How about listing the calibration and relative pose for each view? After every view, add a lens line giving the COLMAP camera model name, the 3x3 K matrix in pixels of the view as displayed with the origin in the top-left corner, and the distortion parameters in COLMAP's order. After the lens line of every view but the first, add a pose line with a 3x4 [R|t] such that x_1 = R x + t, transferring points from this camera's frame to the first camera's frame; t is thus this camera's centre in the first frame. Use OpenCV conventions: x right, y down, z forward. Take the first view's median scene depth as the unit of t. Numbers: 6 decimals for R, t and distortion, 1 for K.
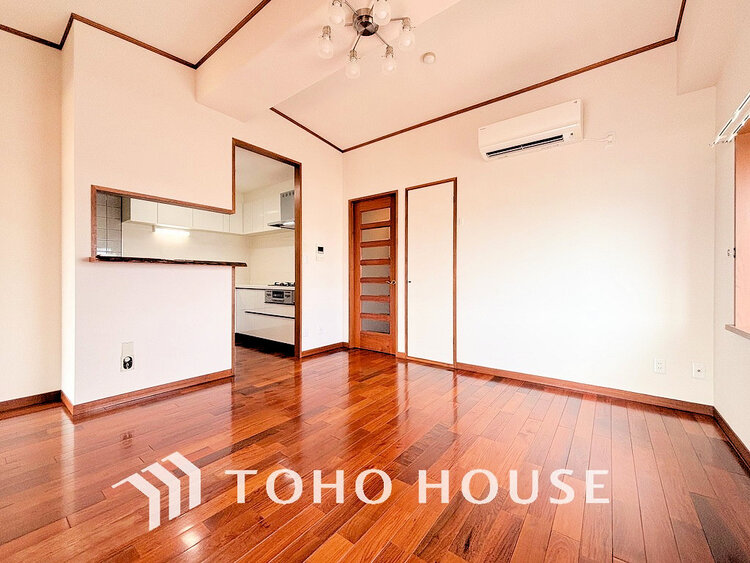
lens RADIAL K [[305.1, 0, 371.3], [0, 305.1, 280.3], [0, 0, 1]] dist [0.001315, -0.000027]
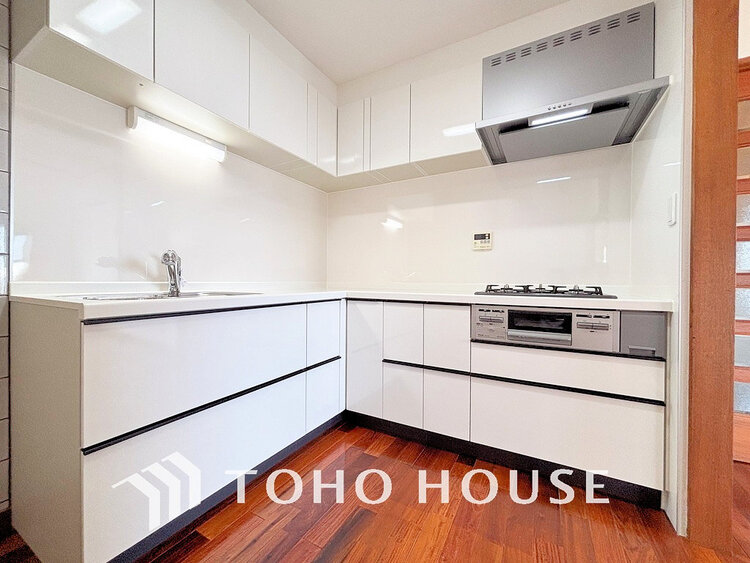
lens RADIAL K [[305.1, 0, 371.3], [0, 305.1, 280.3], [0, 0, 1]] dist [0.001315, -0.000027]
pose [[0.989297, -0.001810, 0.145906, -0.528247], [0.001424, 0.999995, 0.002752, -0.000445], [-0.145910, -0.002514, 0.989295, 0.672668]]
